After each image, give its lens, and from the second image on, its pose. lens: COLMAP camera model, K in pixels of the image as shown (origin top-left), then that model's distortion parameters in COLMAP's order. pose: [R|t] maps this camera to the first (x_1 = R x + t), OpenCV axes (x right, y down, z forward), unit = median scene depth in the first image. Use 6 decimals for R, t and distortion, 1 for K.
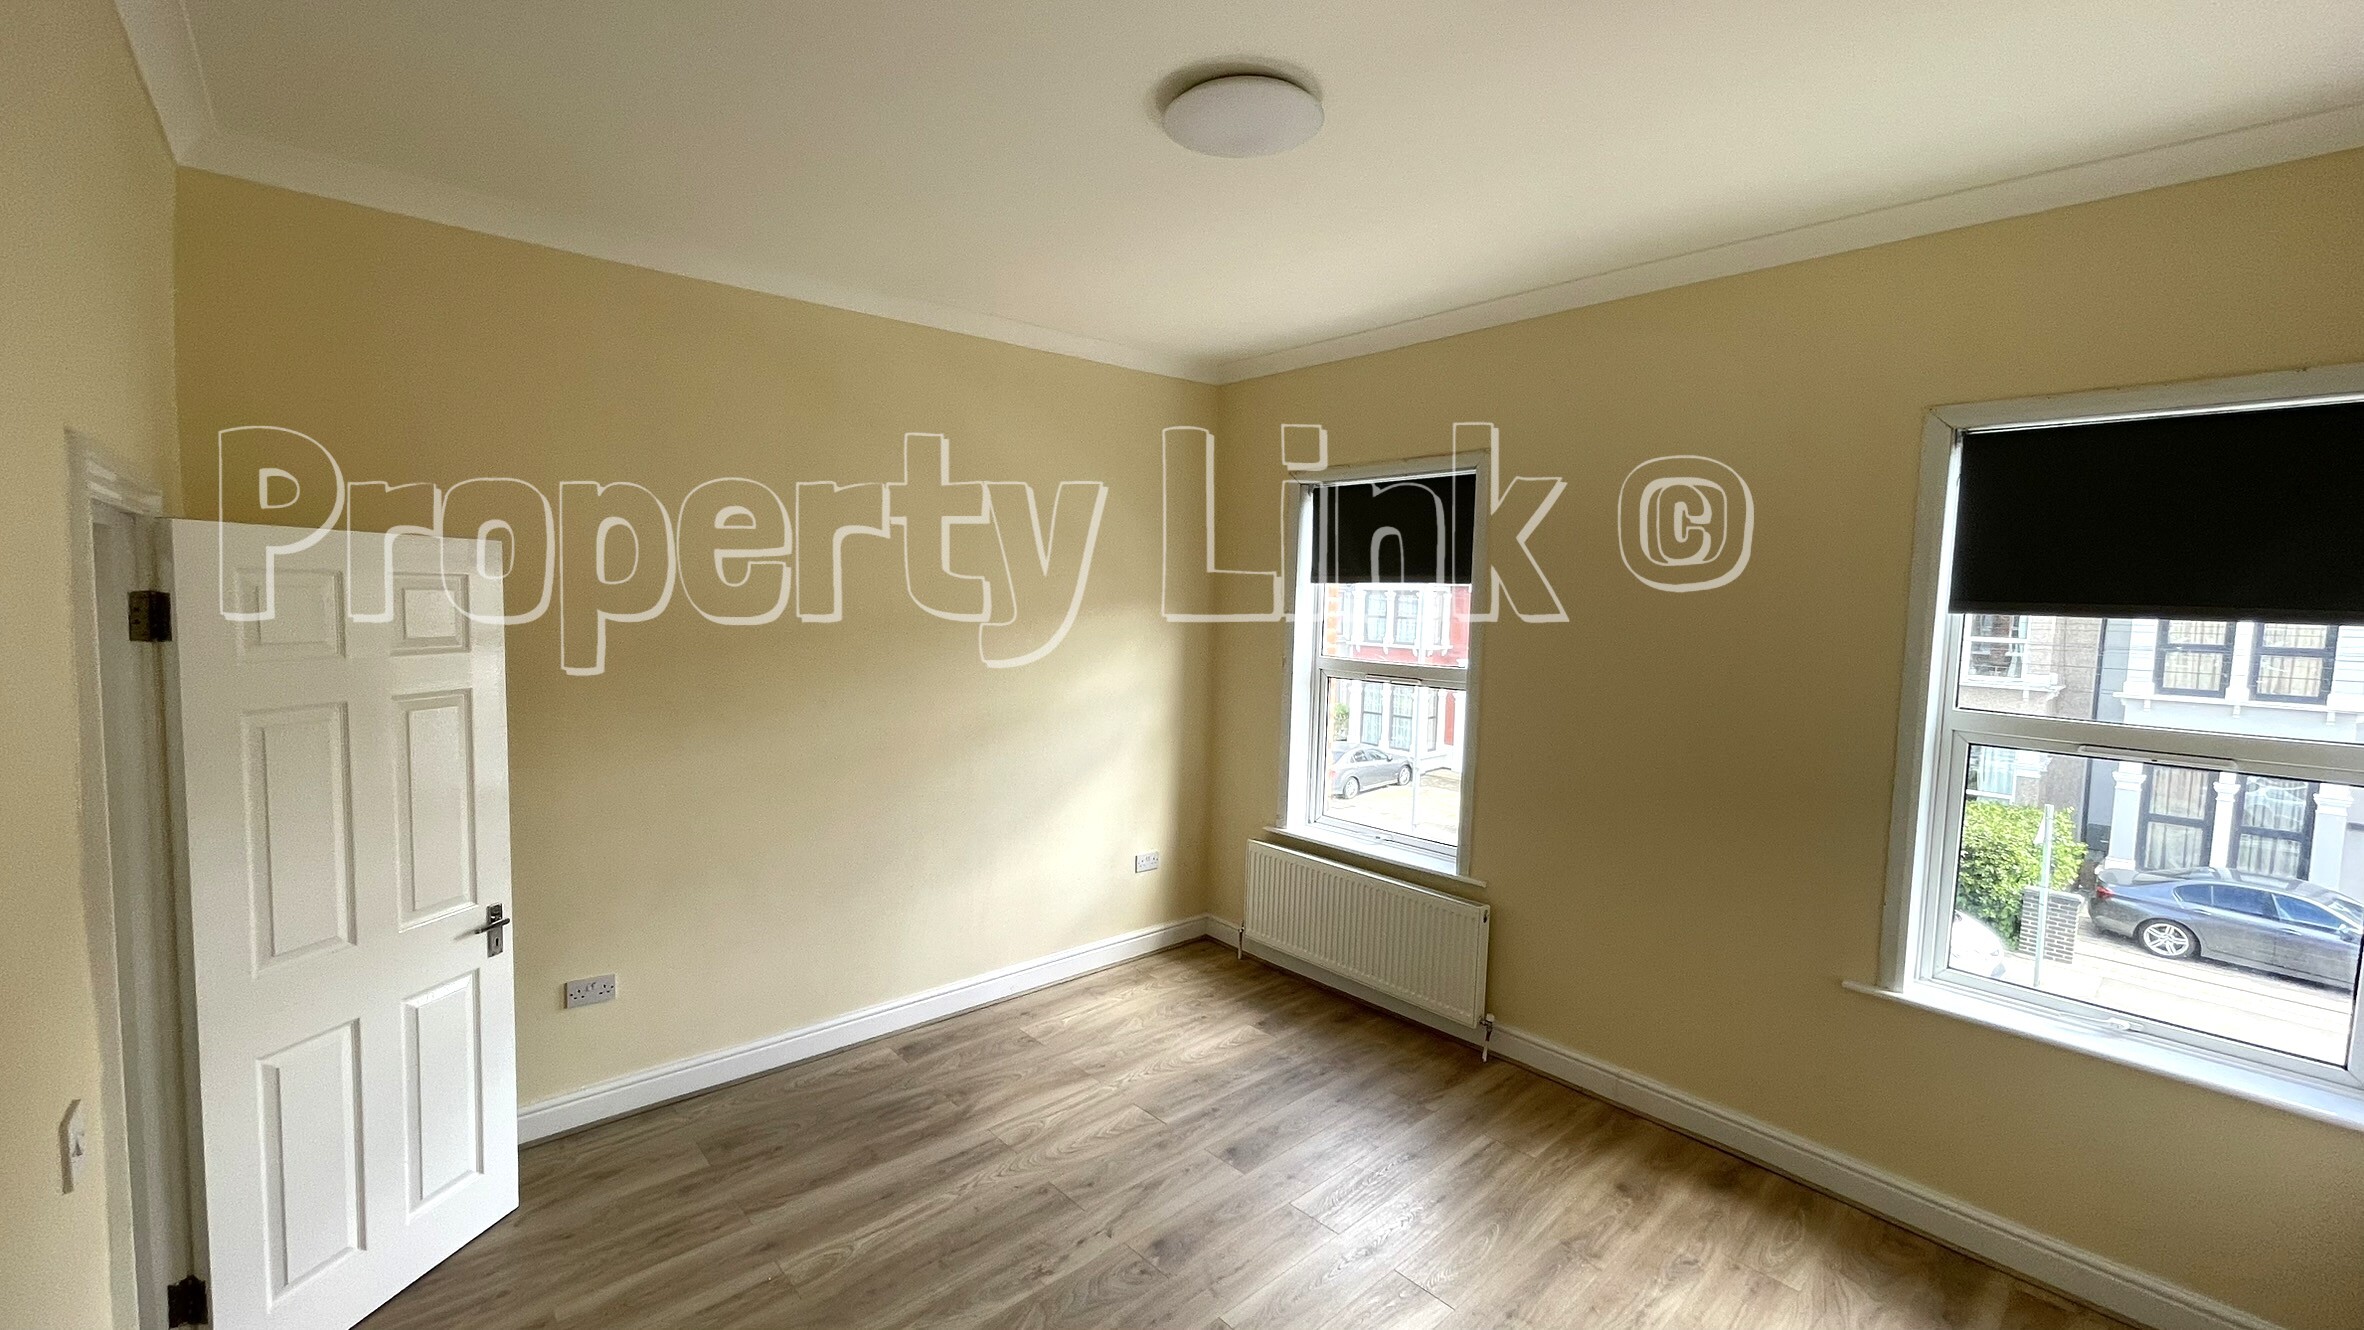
lens RADIAL K [[953.4, 0, 1175.2], [0, 953.4, 663.3], [0, 0, 1]] dist [-0.003676, 0.001042]
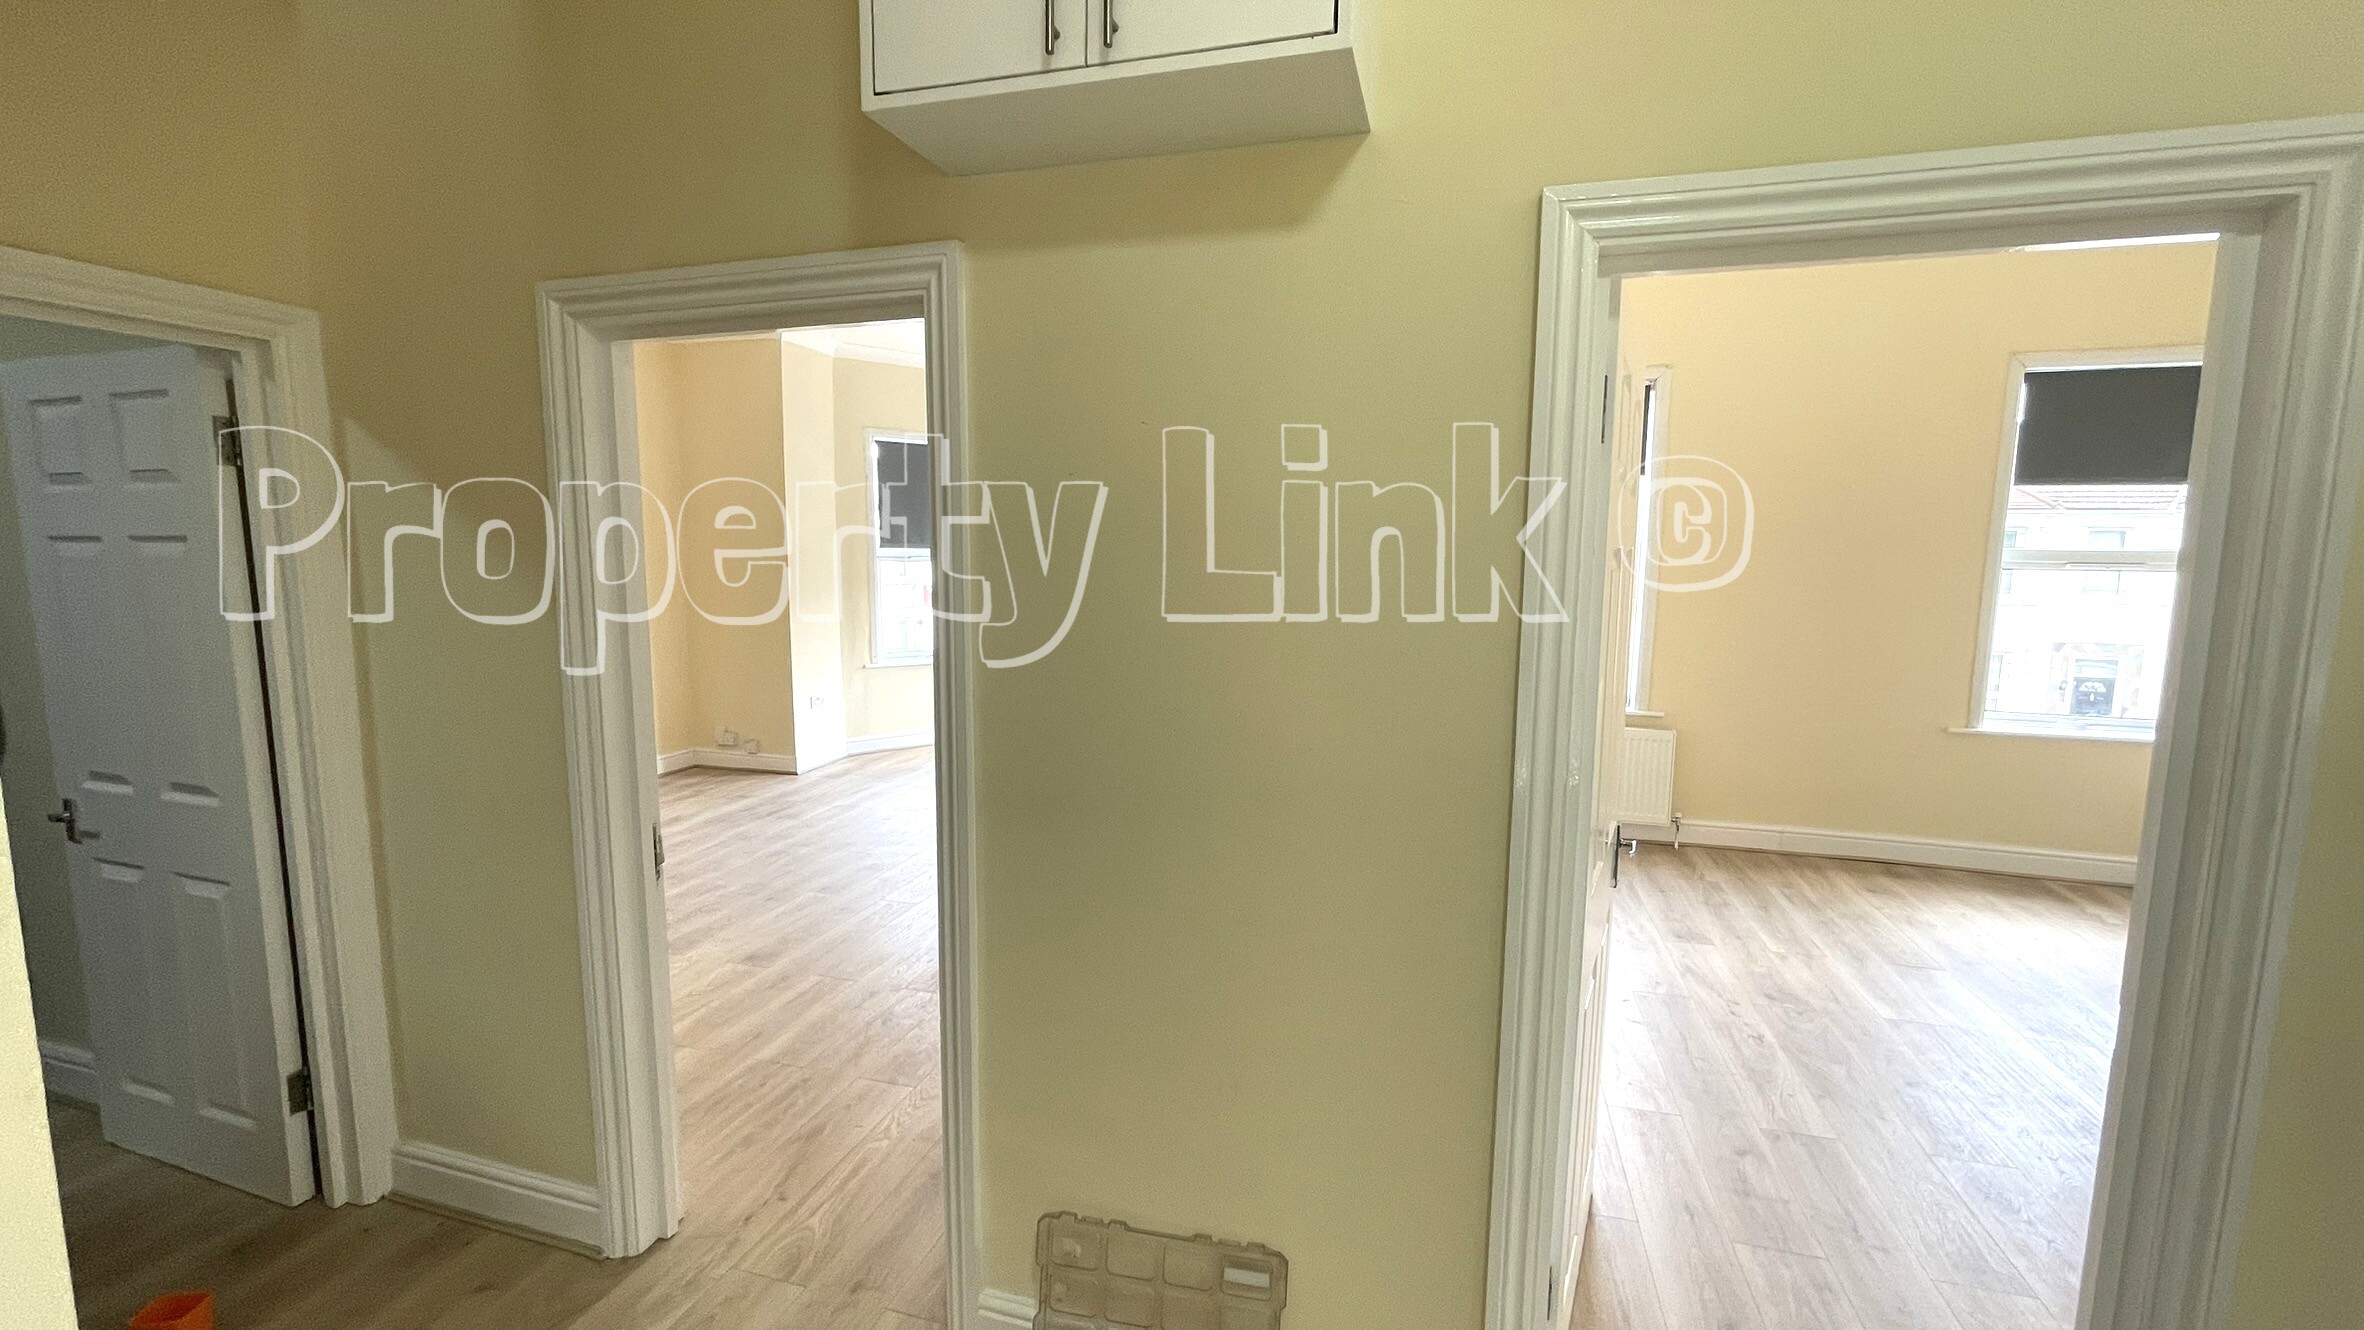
lens RADIAL K [[961.3, 0, 1169.1], [0, 961.3, 664.2], [0, 0, 1]] dist [-0.001551, 0.000567]
pose [[0.850091, -0.087486, 0.519318, -1.044818], [0.055947, 0.995527, 0.076128, 0.035270], [-0.523655, -0.035662, 0.851183, 0.297574]]
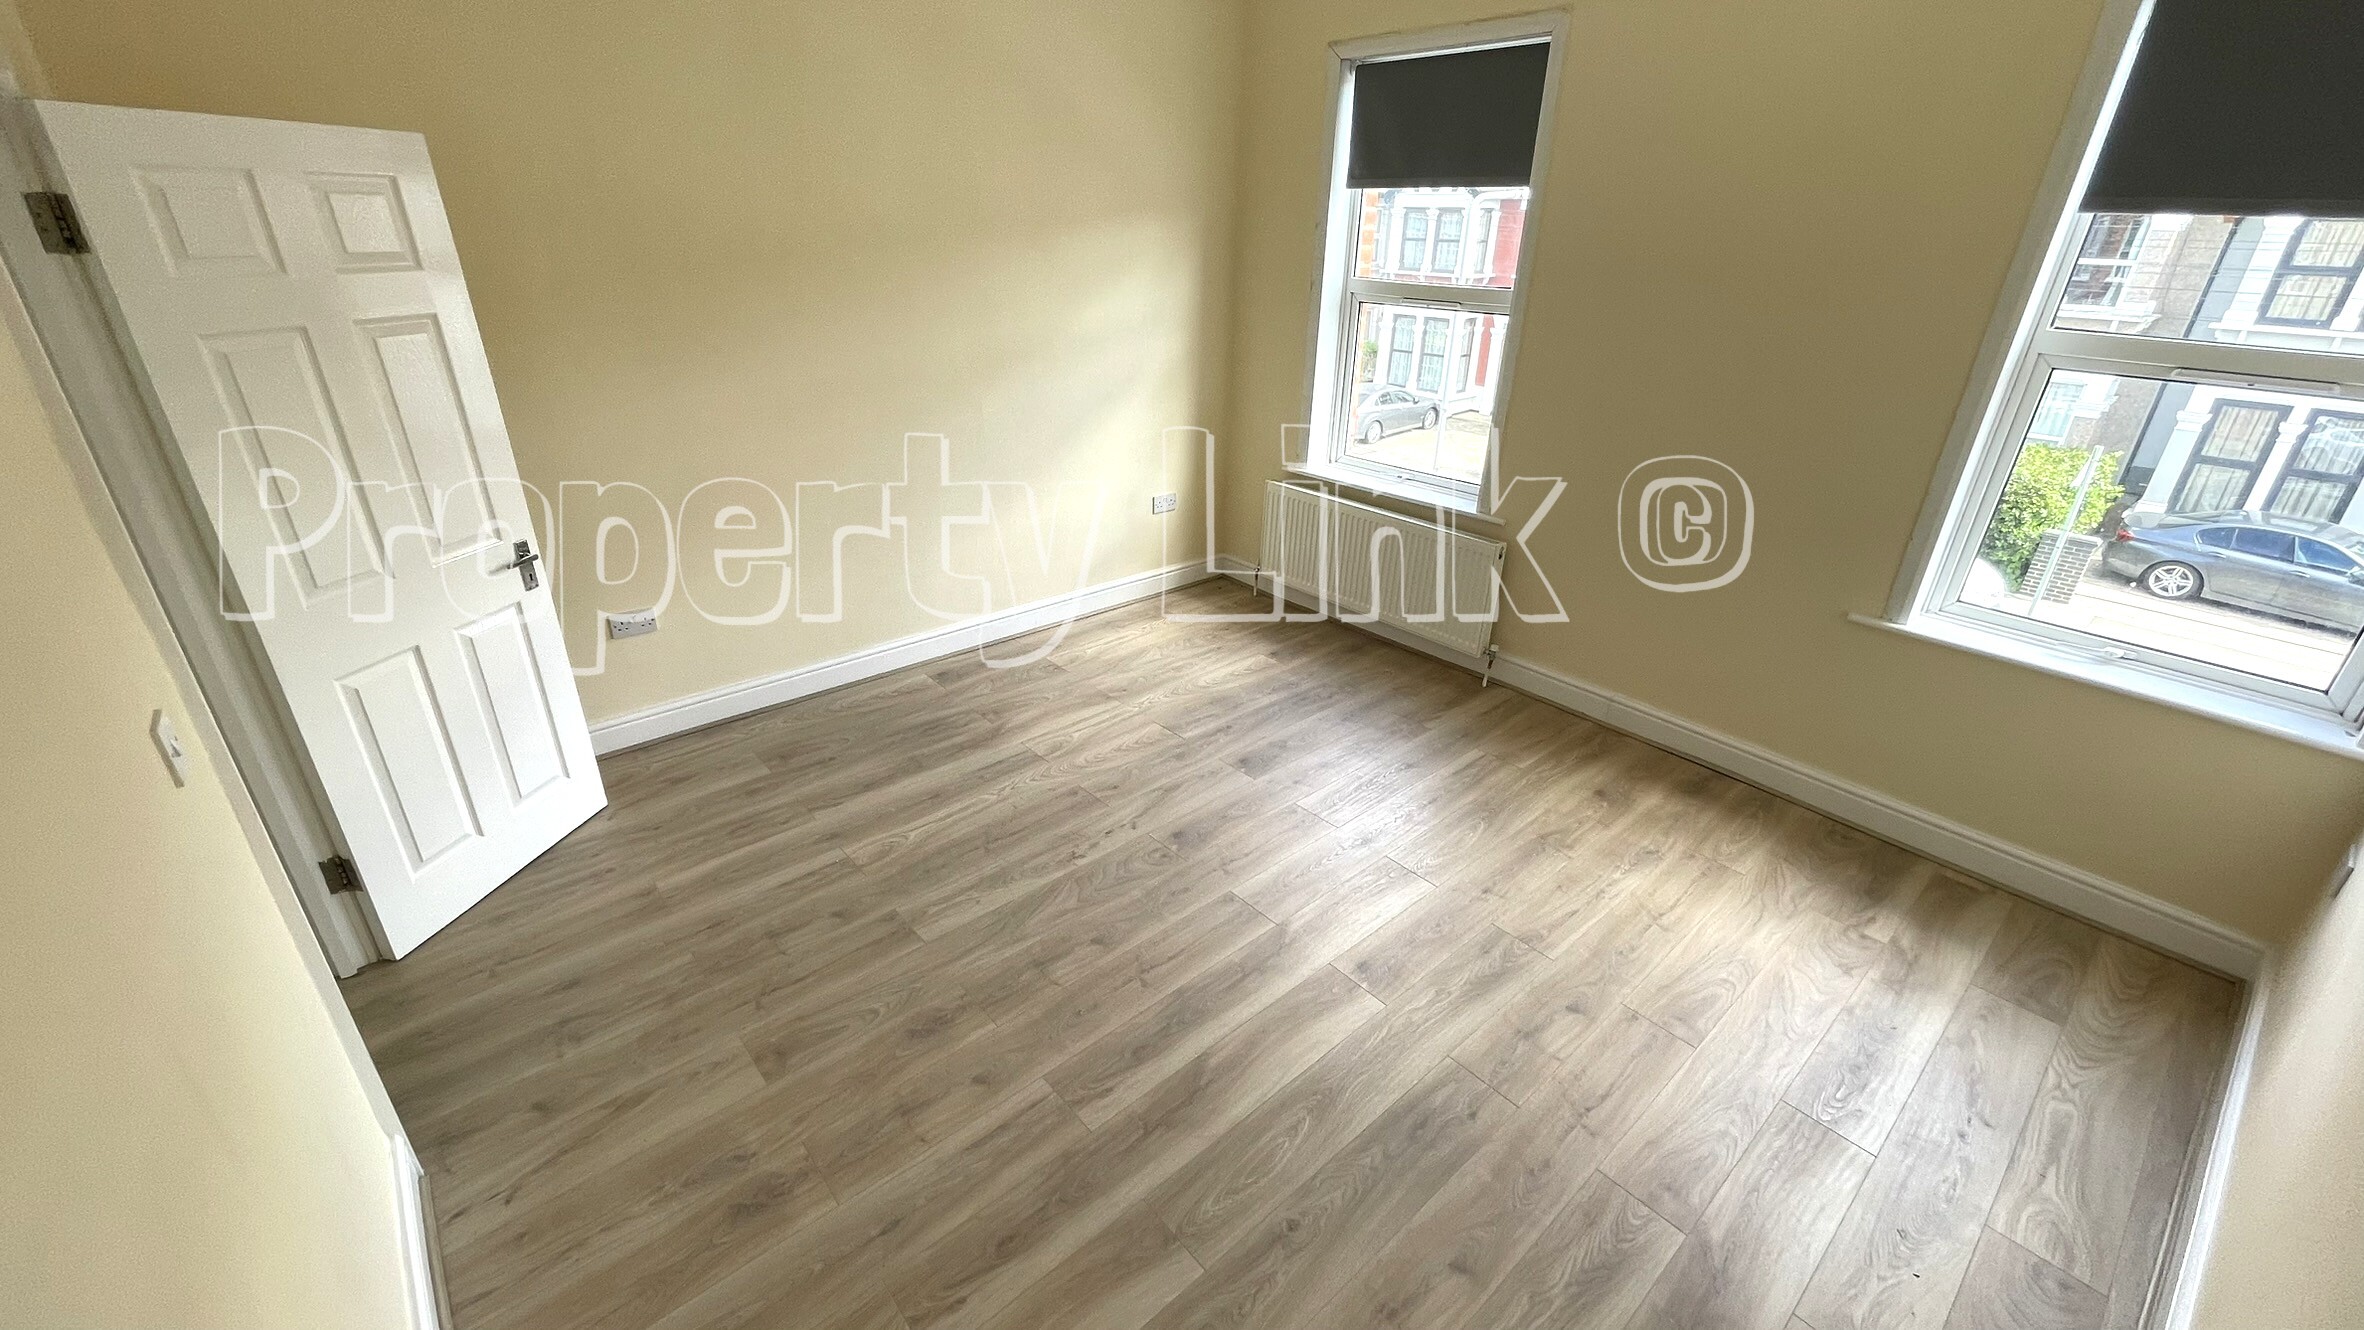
lens RADIAL K [[953.4, 0, 1175.2], [0, 953.4, 663.3], [0, 0, 1]] dist [-0.003676, 0.001042]
pose [[0.999812, 0.001007, -0.019365, 0.001202], [0.006015, 0.933288, 0.359077, 0.012825], [0.018435, -0.359126, 0.933107, 0.017917]]
